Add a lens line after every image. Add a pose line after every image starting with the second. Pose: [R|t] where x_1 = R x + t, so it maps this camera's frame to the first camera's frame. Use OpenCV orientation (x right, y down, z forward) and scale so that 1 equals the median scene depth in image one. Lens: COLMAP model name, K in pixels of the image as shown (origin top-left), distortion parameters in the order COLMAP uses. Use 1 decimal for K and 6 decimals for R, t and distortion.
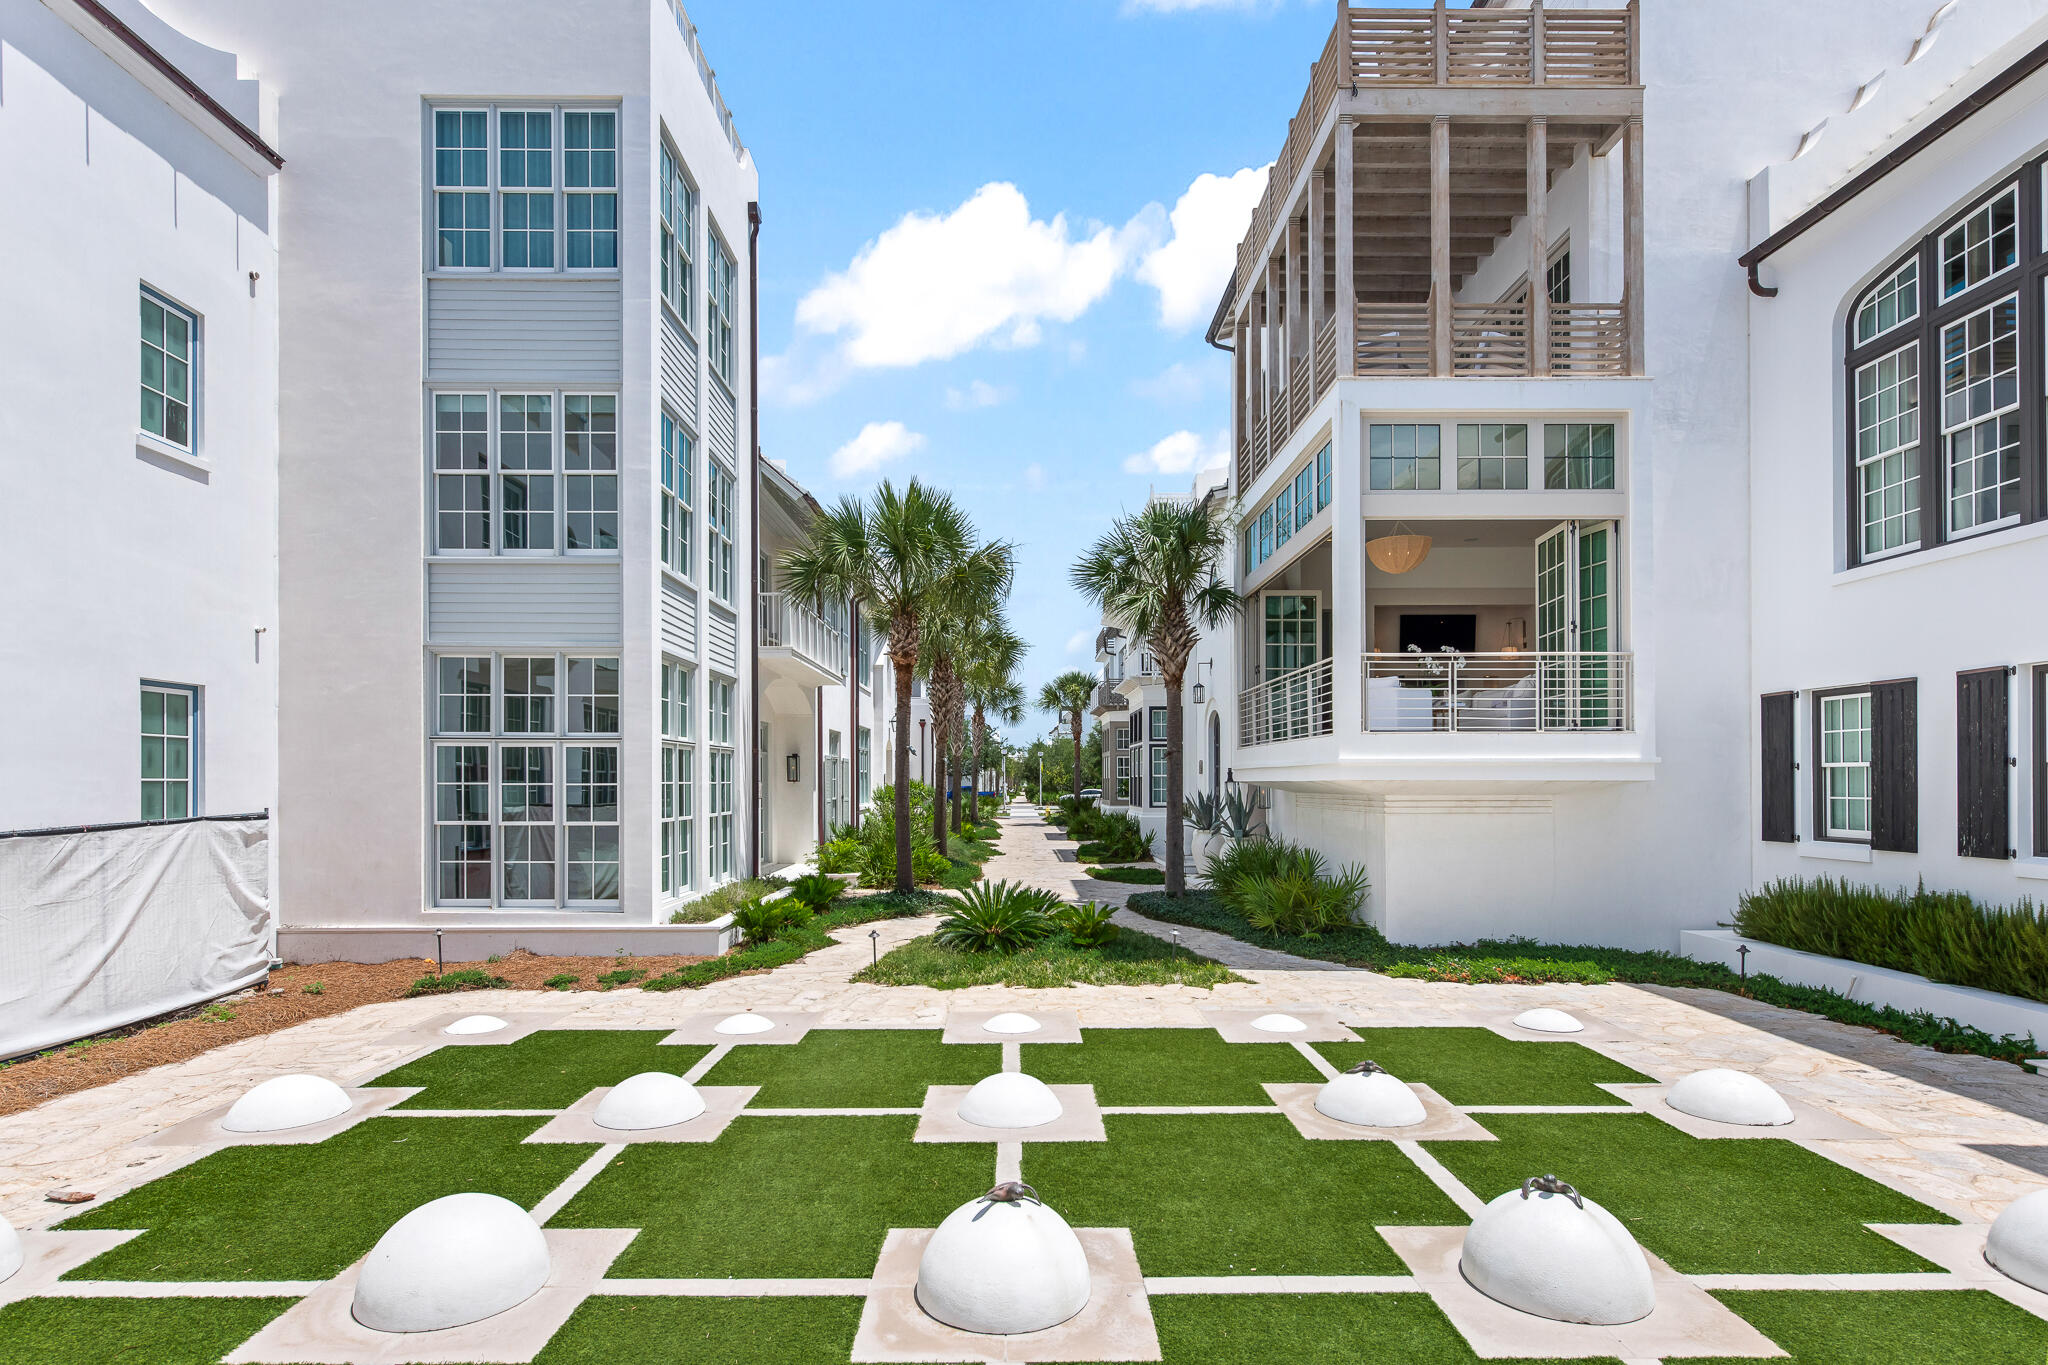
lens RADIAL K [[1058.6, 0, 995.3], [0, 1058.6, 746.2], [0, 0, 1]] dist [0.003518, -0.000819]
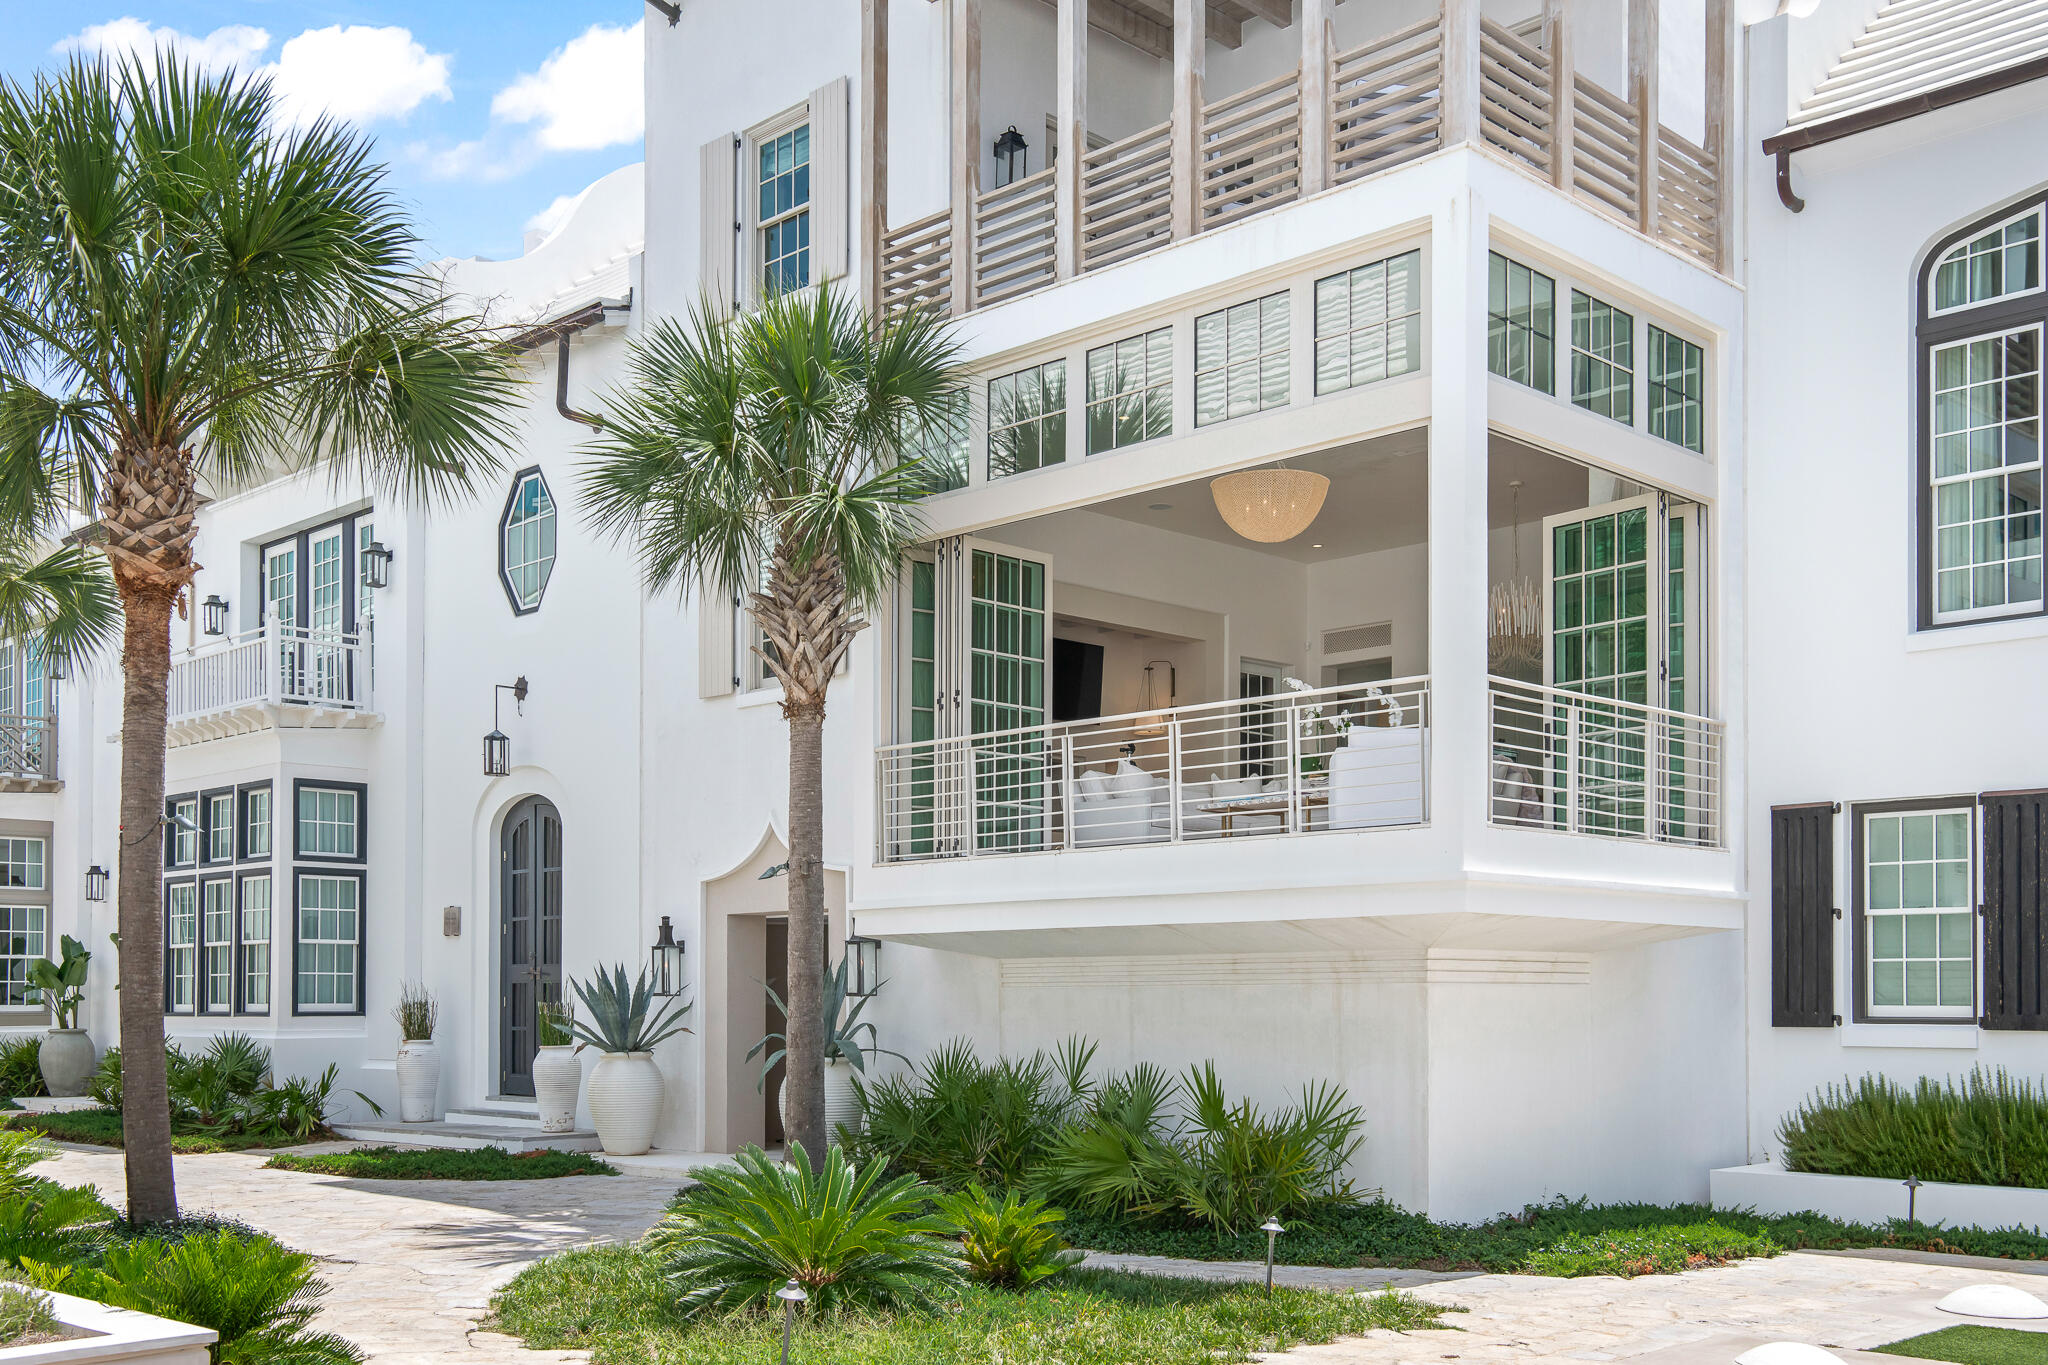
lens RADIAL K [[2111.8, 0, 1177.0], [0, 2111.8, 887.6], [0, 0, 1]] dist [0.018898, 0.000000]
pose [[0.699416, 0.037123, 0.713750, -0.493313], [-0.024549, 0.999309, -0.027920, 0.050193], [-0.714293, 0.002005, 0.699844, 0.356281]]
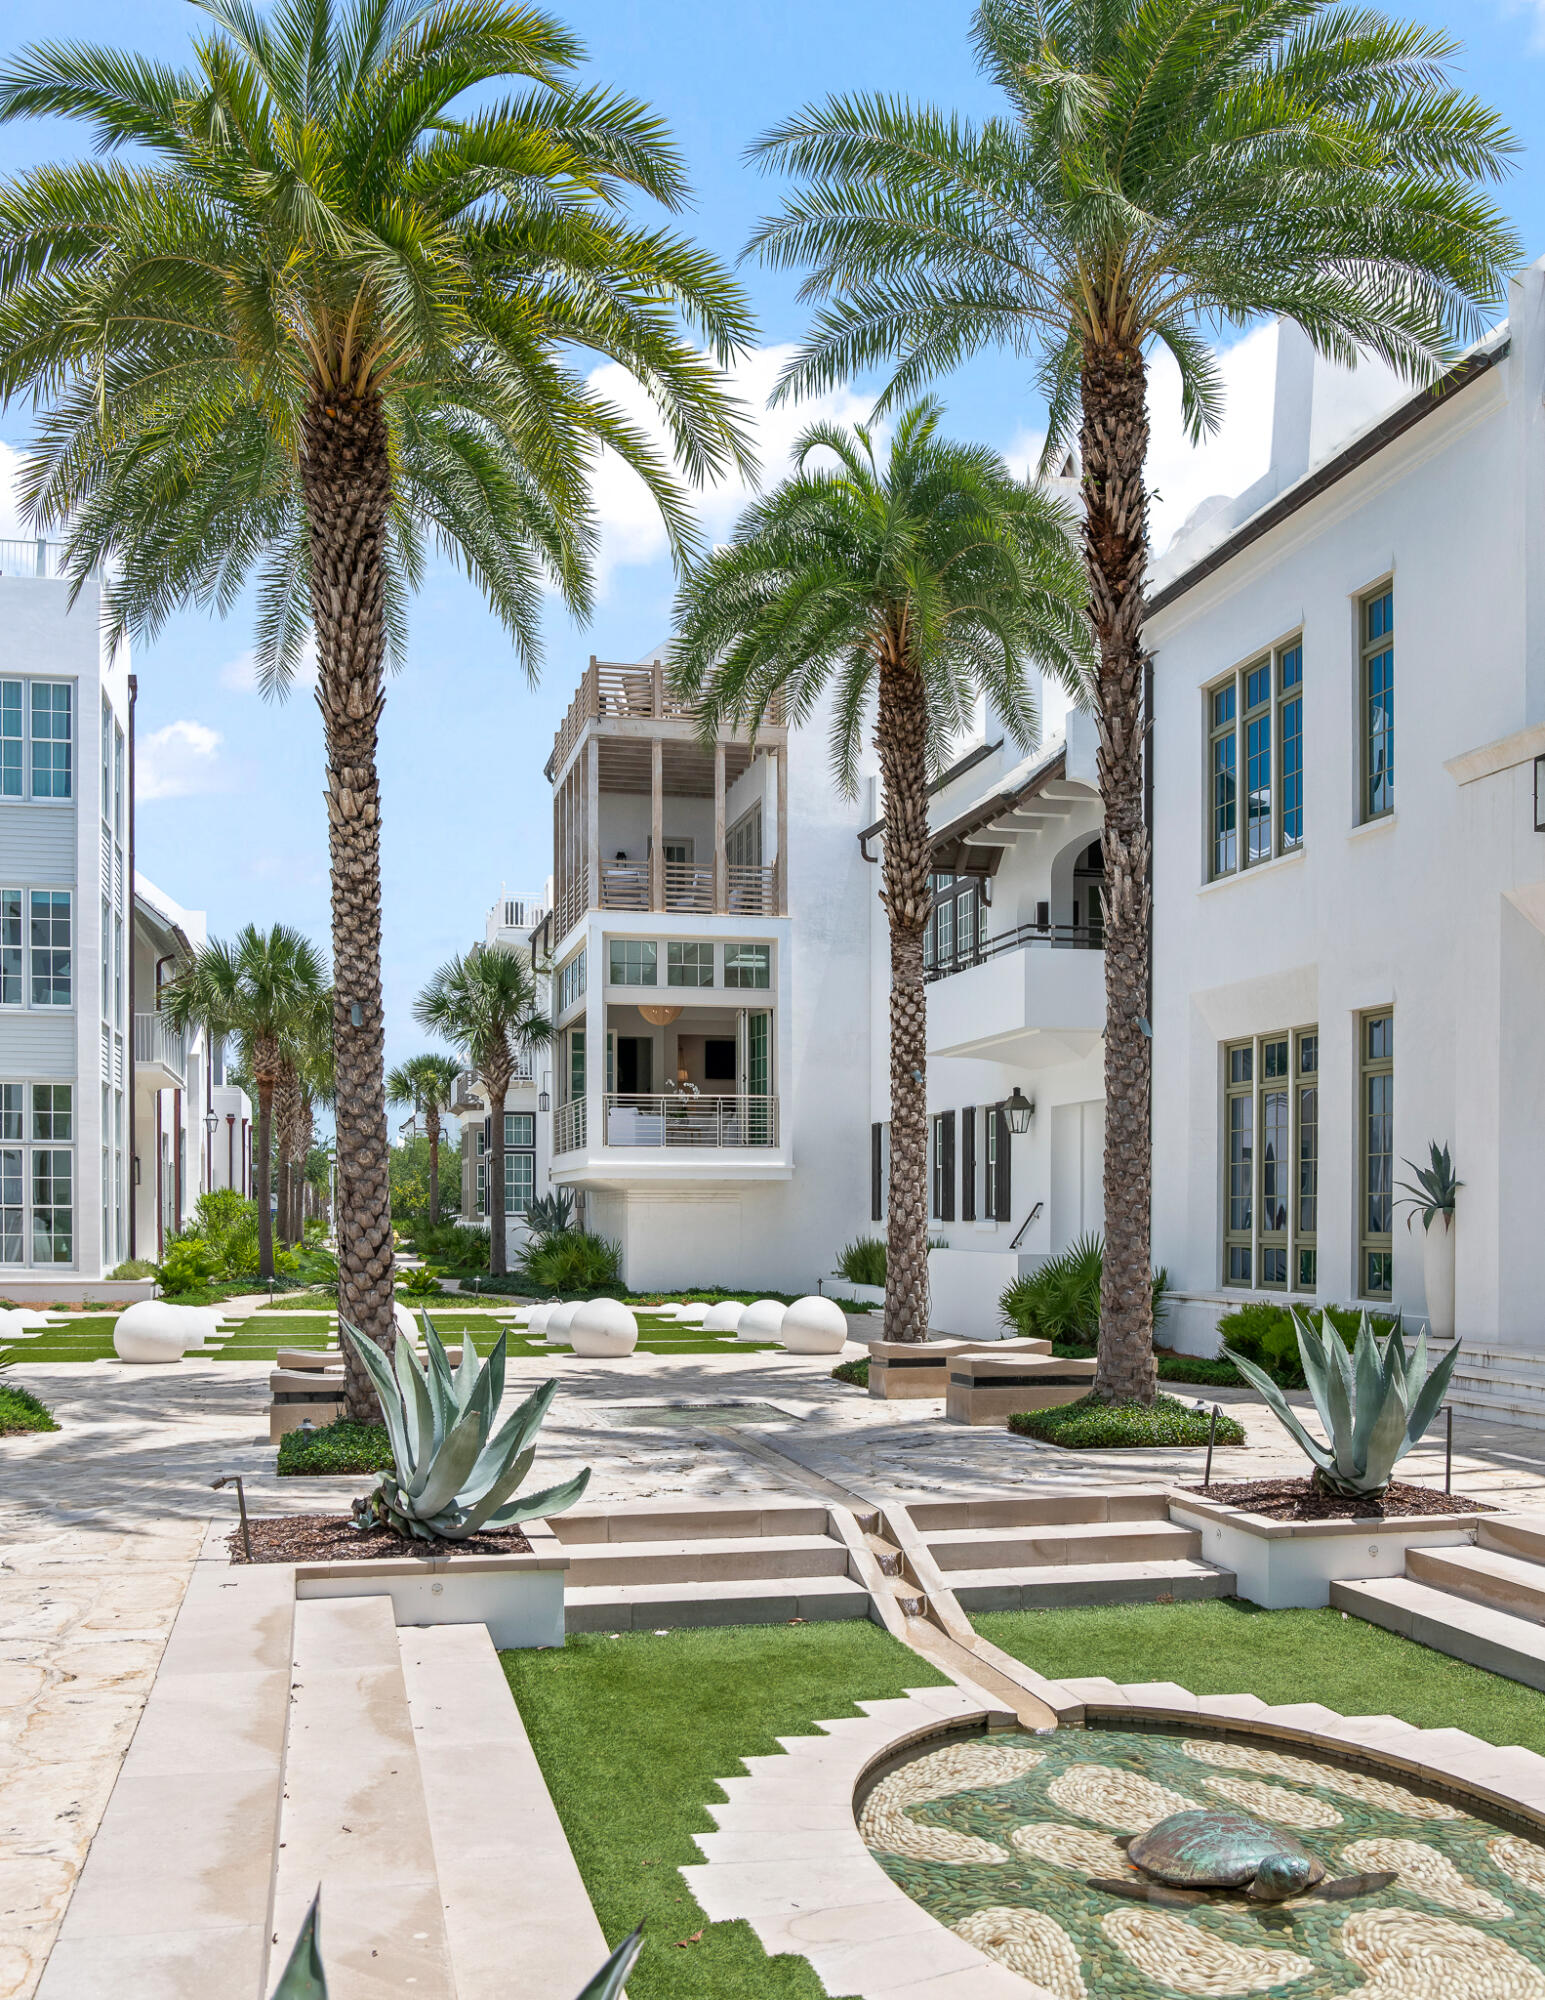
lens RADIAL K [[1834.2, 0, 788.4], [0, 1834.2, 1155.0], [0, 0, 1]] dist [-0.025044, 0.000000]
pose [[0.966645, 0.010461, 0.255905, -0.063326], [-0.011127, 0.999937, 0.001157, -0.006404], [-0.255876, -0.003966, 0.966701, -1.543138]]
